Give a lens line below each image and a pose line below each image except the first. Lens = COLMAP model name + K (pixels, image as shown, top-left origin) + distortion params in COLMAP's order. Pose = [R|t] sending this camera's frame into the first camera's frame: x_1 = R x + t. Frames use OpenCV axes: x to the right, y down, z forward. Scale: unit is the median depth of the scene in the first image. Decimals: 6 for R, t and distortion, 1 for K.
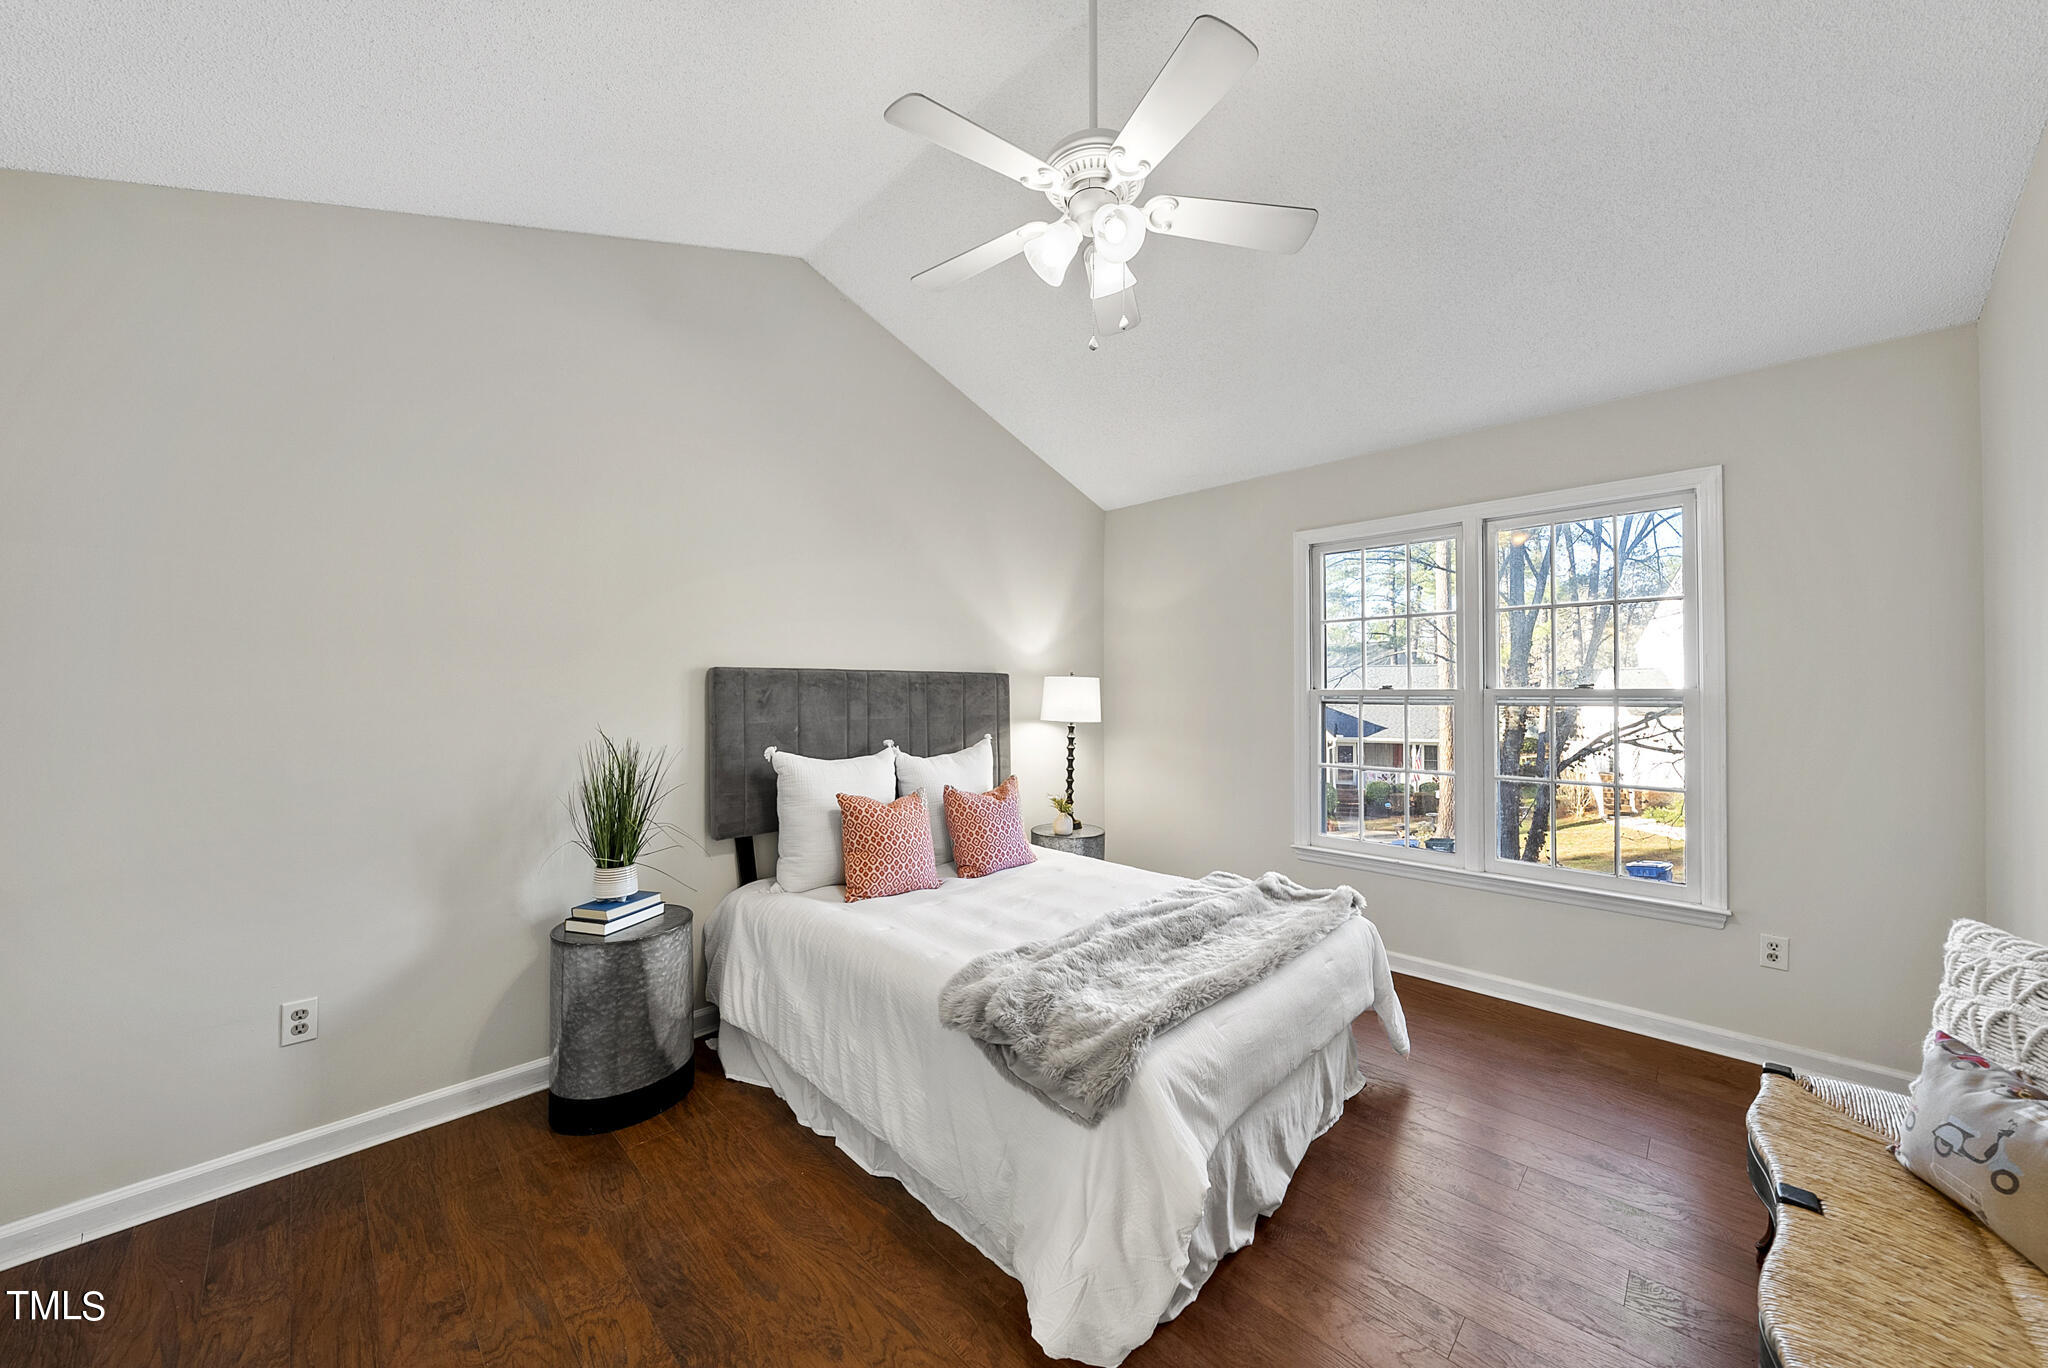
lens RADIAL K [[697.0, 0, 1021.5], [0, 697.0, 689.8], [0, 0, 1]] dist [-0.001695, -0.000109]
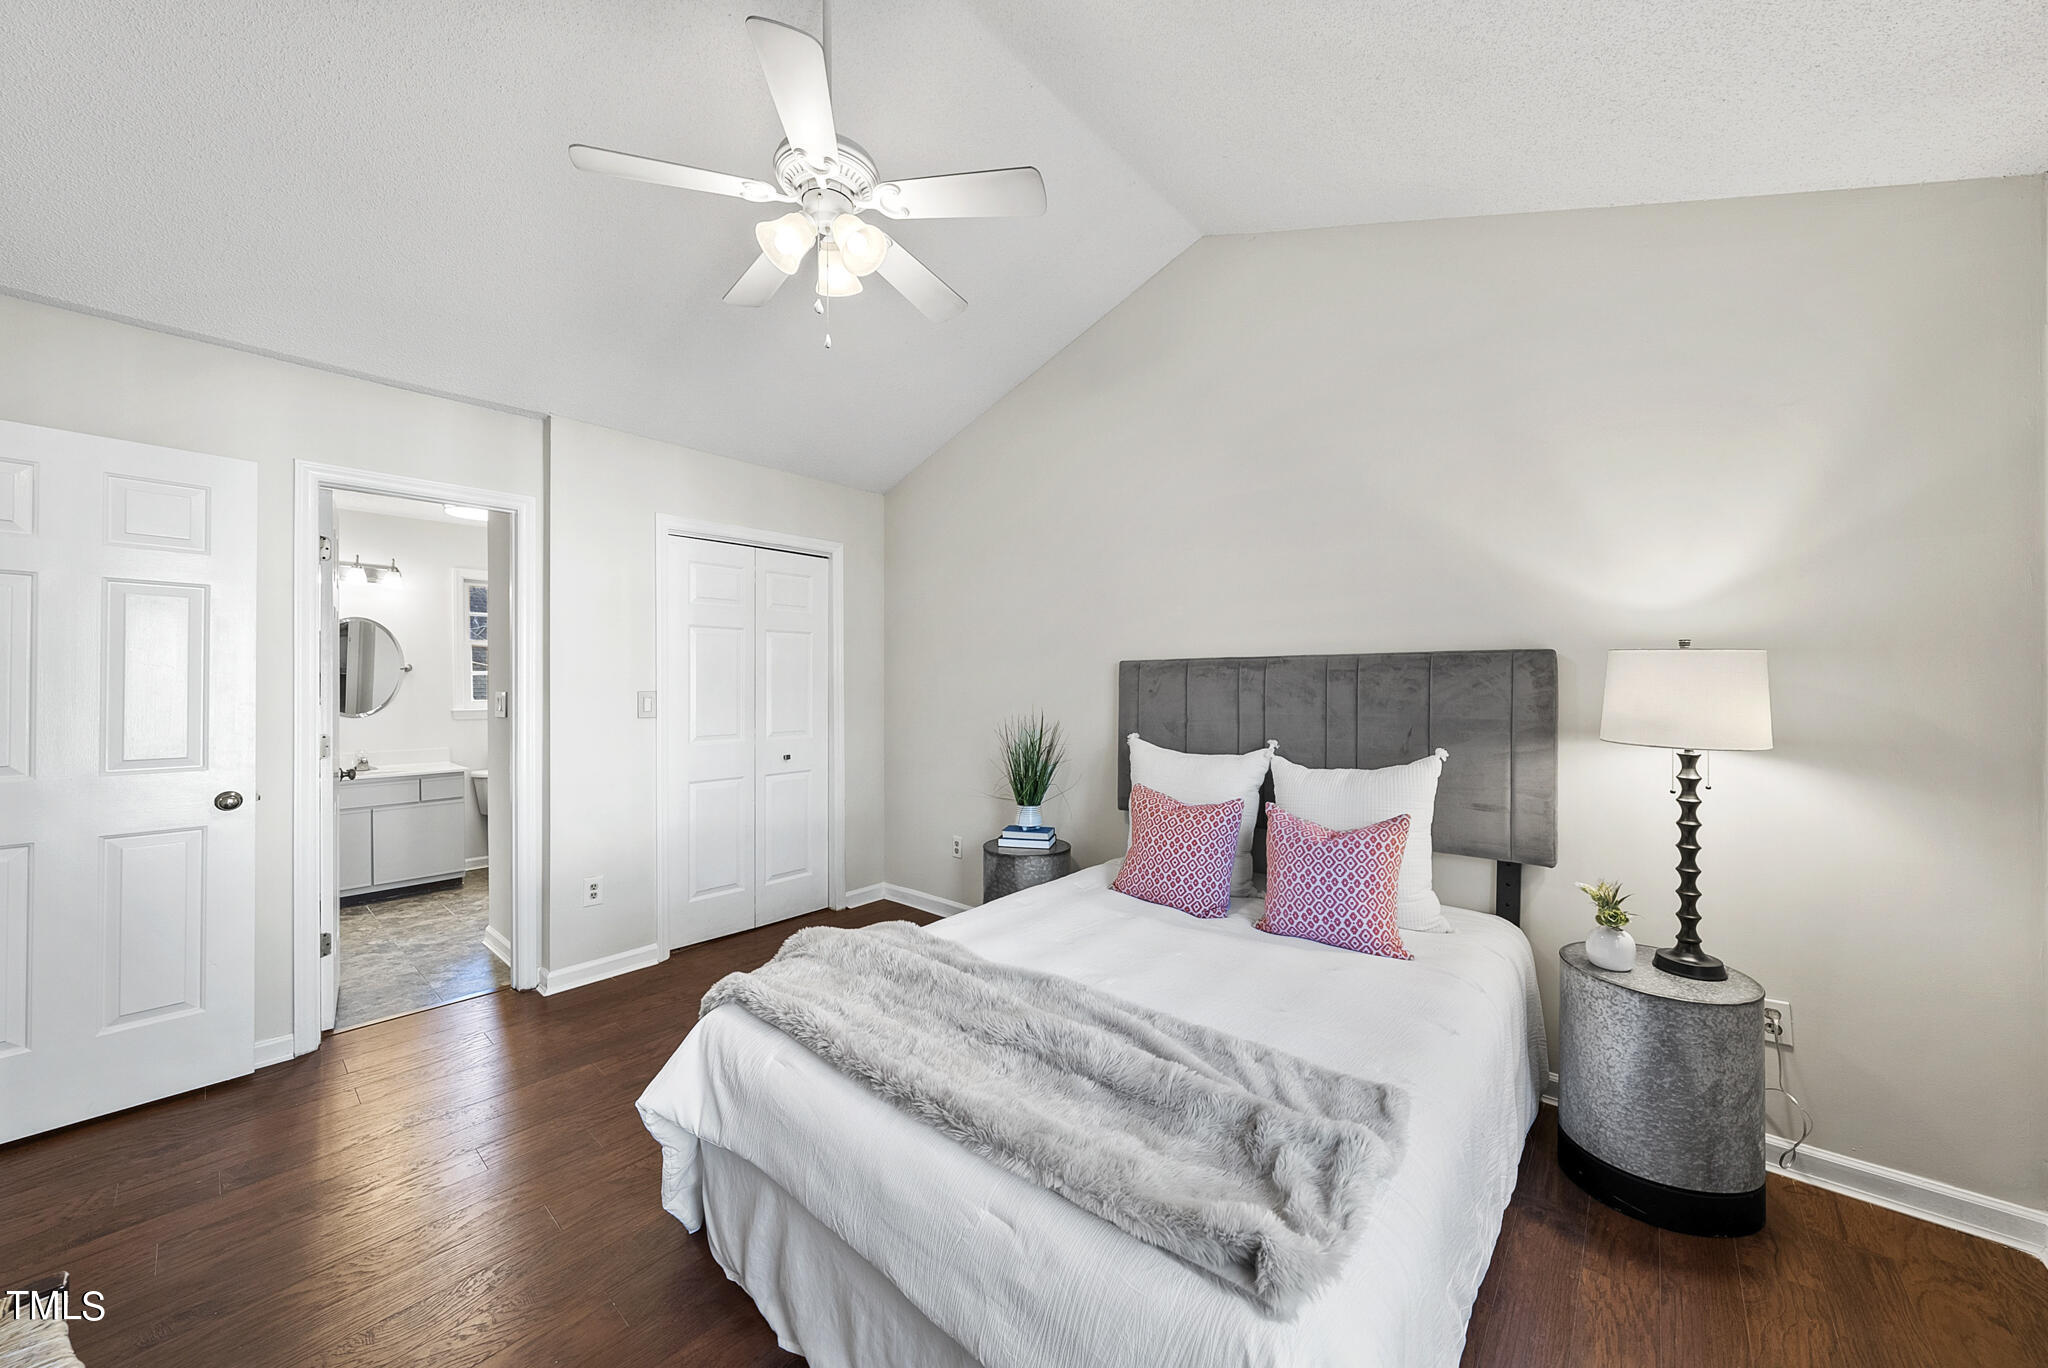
lens RADIAL K [[697.0, 0, 1022.0], [0, 697.0, 679.5], [0, 0, 1]] dist [-0.001695, -0.000109]
pose [[0.075914, -0.003152, -0.997109, 0.593390], [0.007631, 0.999968, -0.002580, -0.000058], [0.997085, -0.007413, 0.075936, 0.616678]]
